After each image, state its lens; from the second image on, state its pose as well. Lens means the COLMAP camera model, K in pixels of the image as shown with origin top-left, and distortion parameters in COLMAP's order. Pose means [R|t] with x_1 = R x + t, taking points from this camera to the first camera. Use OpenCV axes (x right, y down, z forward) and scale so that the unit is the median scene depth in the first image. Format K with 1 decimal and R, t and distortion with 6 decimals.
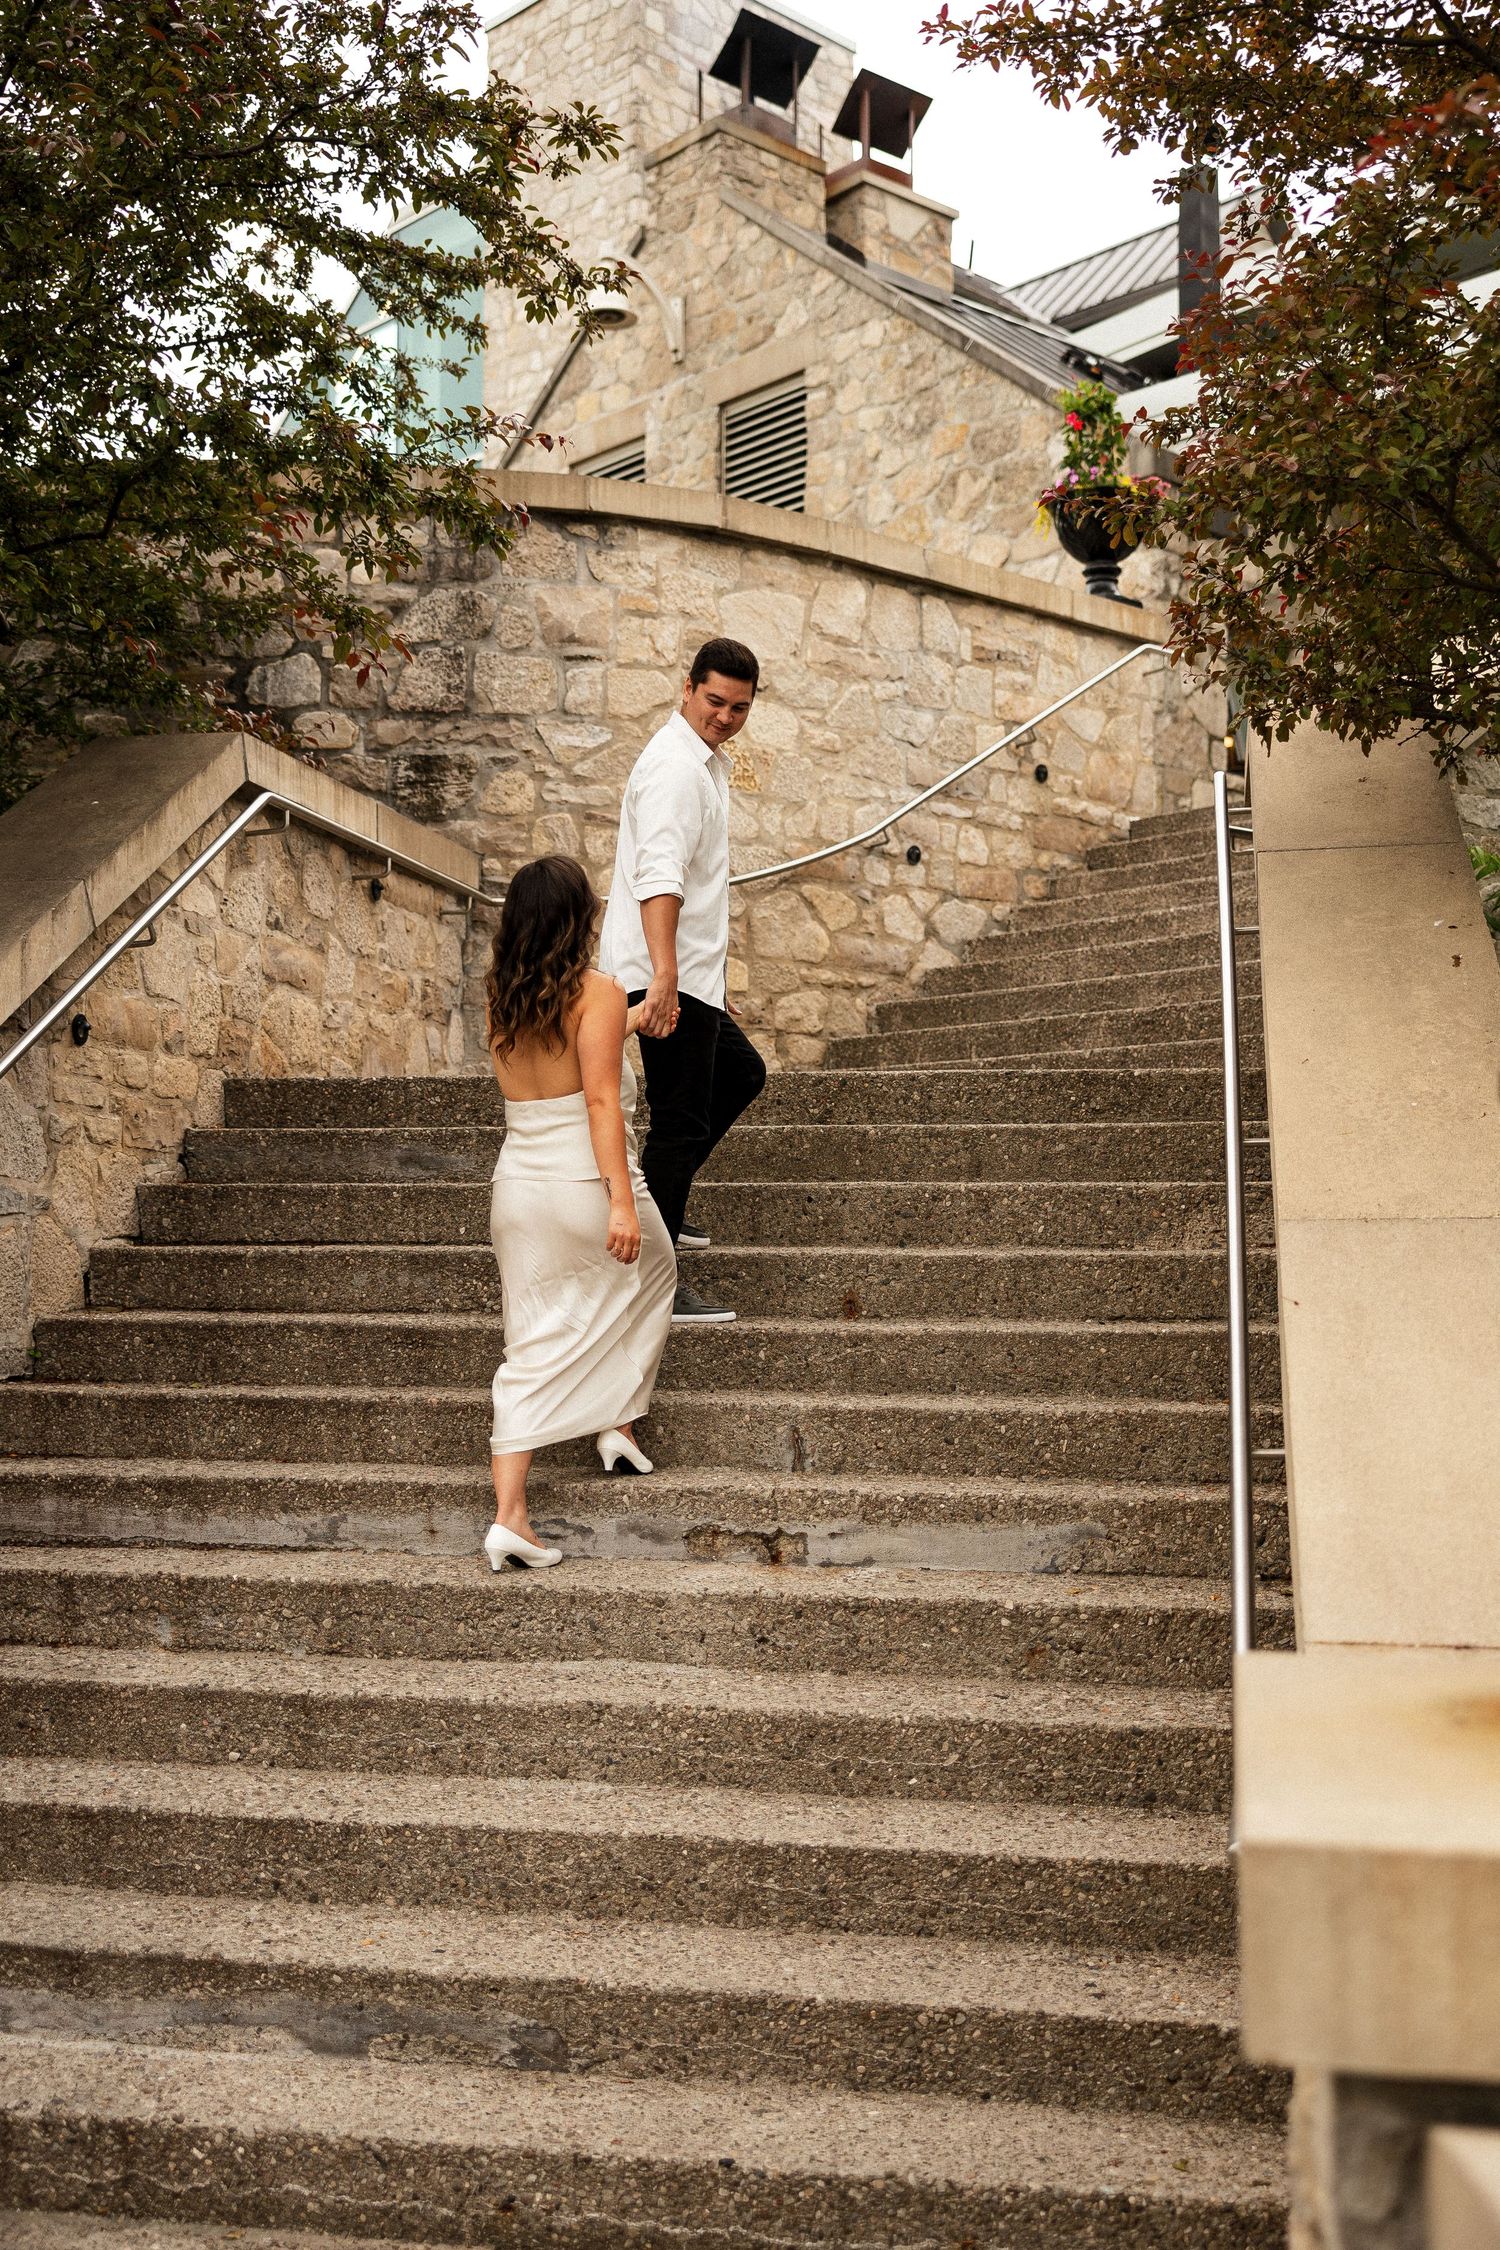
lens RADIAL K [[2385.8, 0, 747.6], [0, 2385.8, 1114.2], [0, 0, 1]] dist [-0.009261, 0.019592]
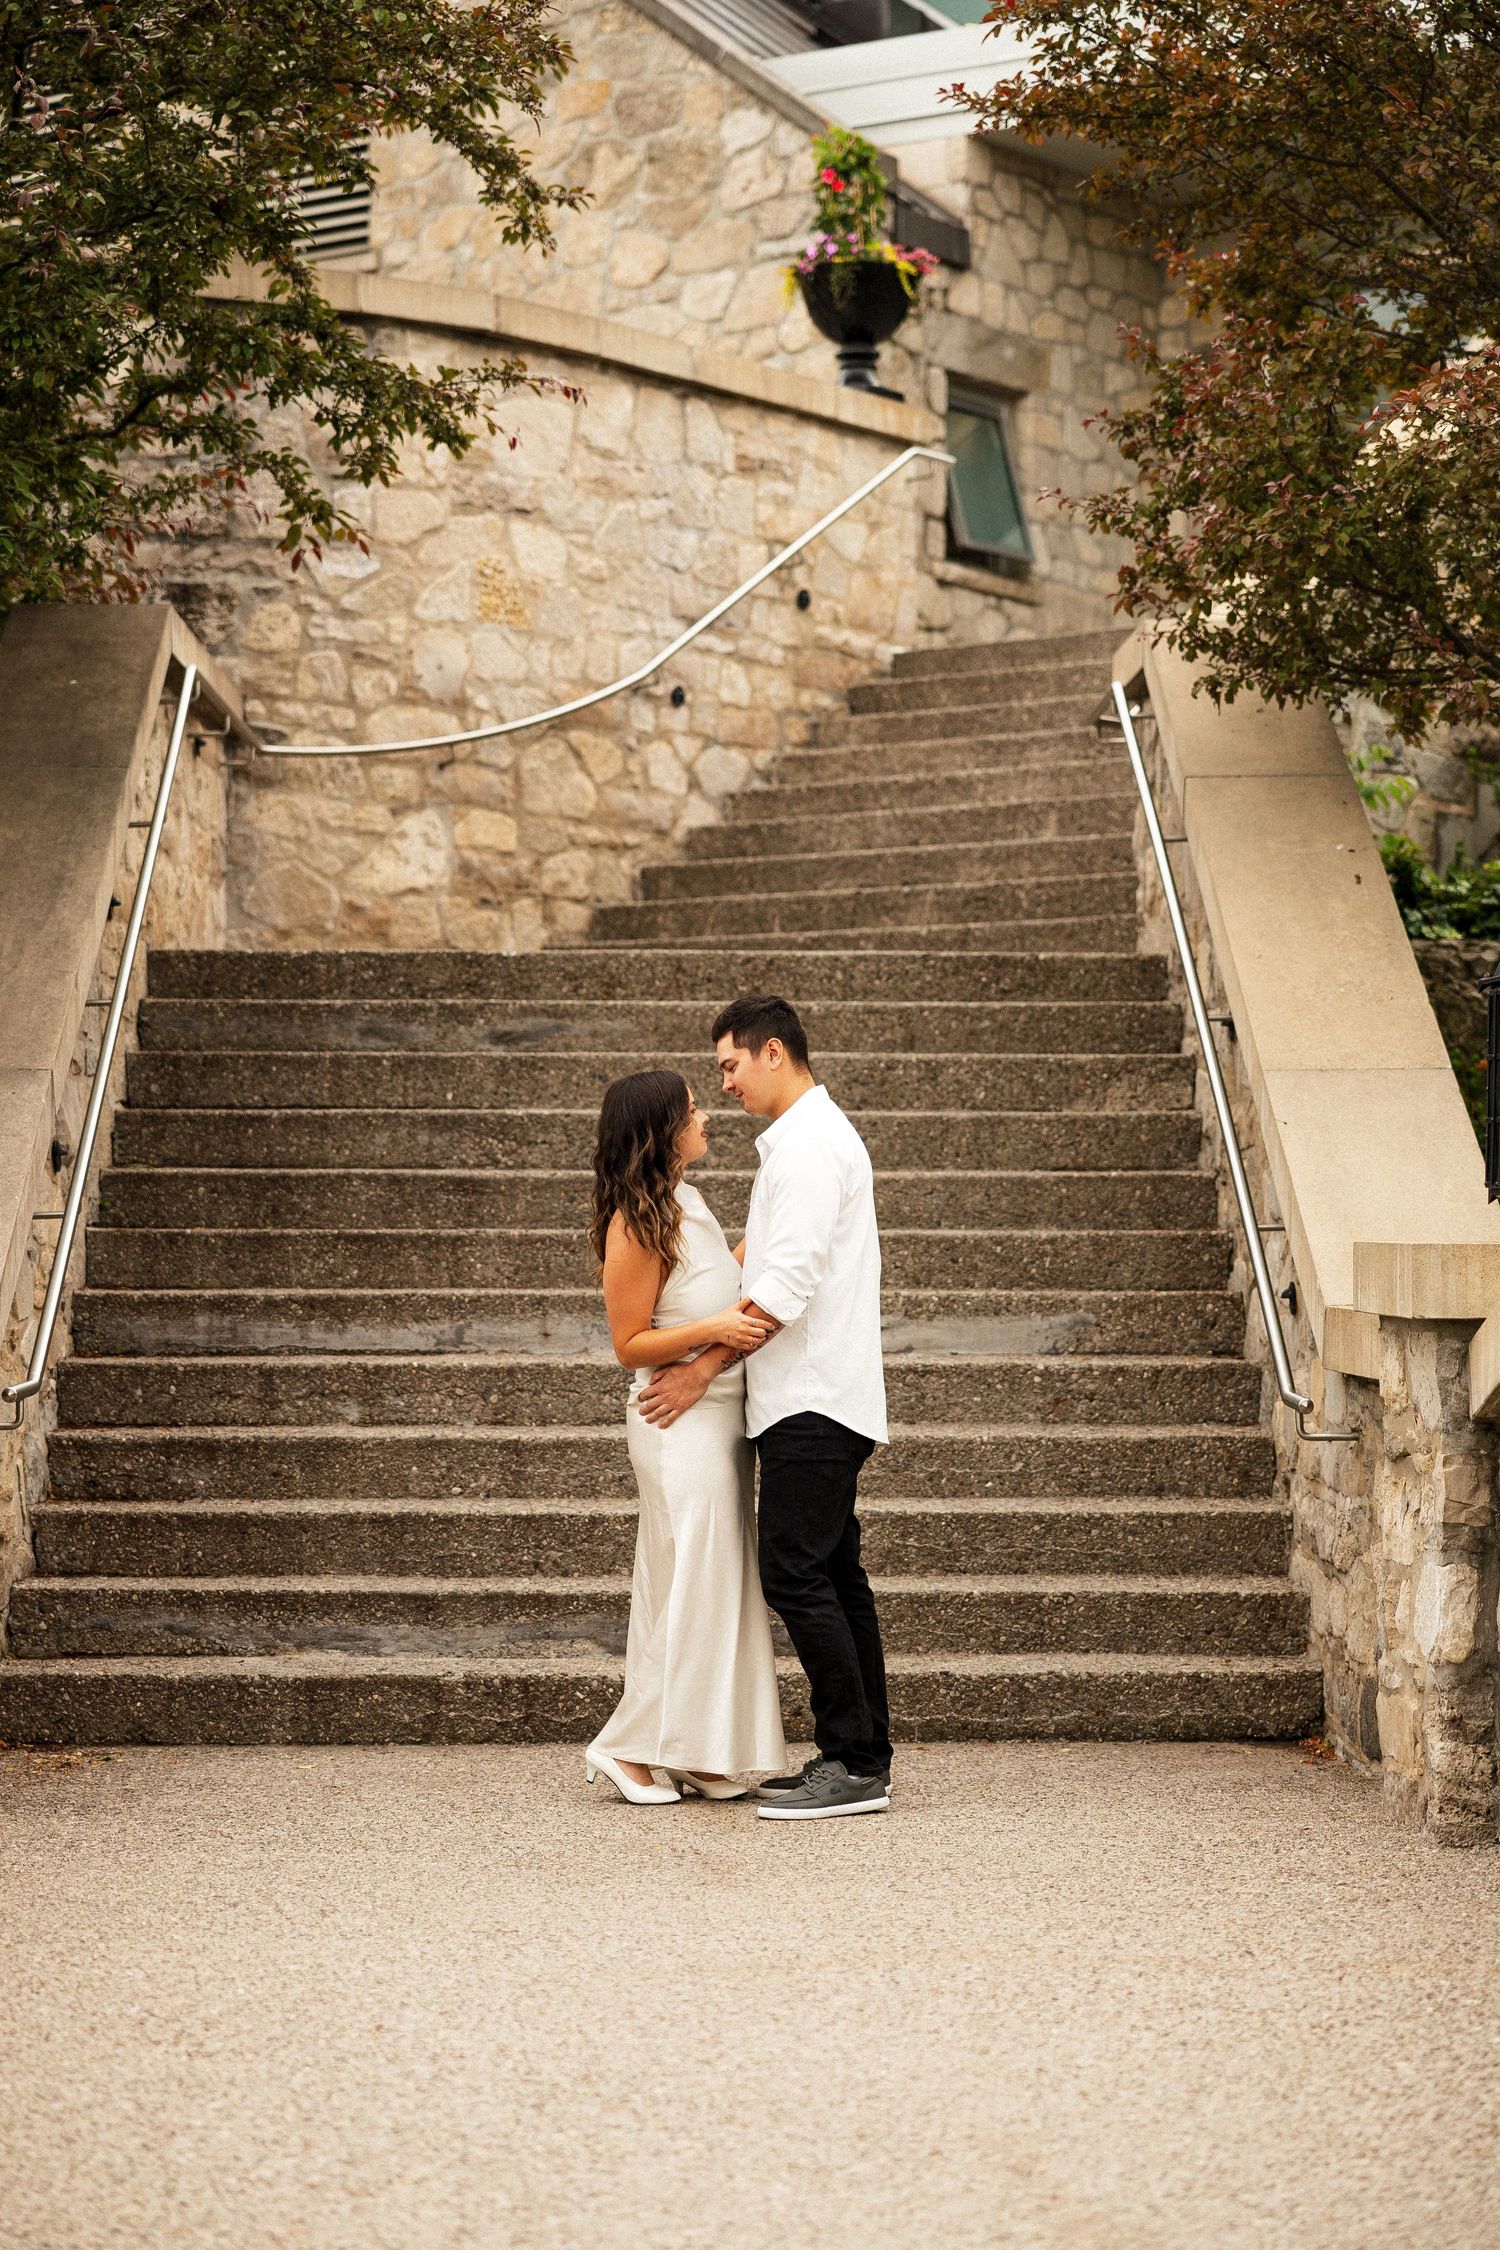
lens RADIAL K [[4768.2, 0, 800.9], [0, 4768.2, 1025.3], [0, 0, 1]] dist [0.029678, 0.006271]
pose [[0.970609, 0.008862, 0.240497, -0.486073], [-0.010747, 0.999921, 0.006529, 0.000957], [-0.240420, -0.008922, 0.970628, -1.133402]]
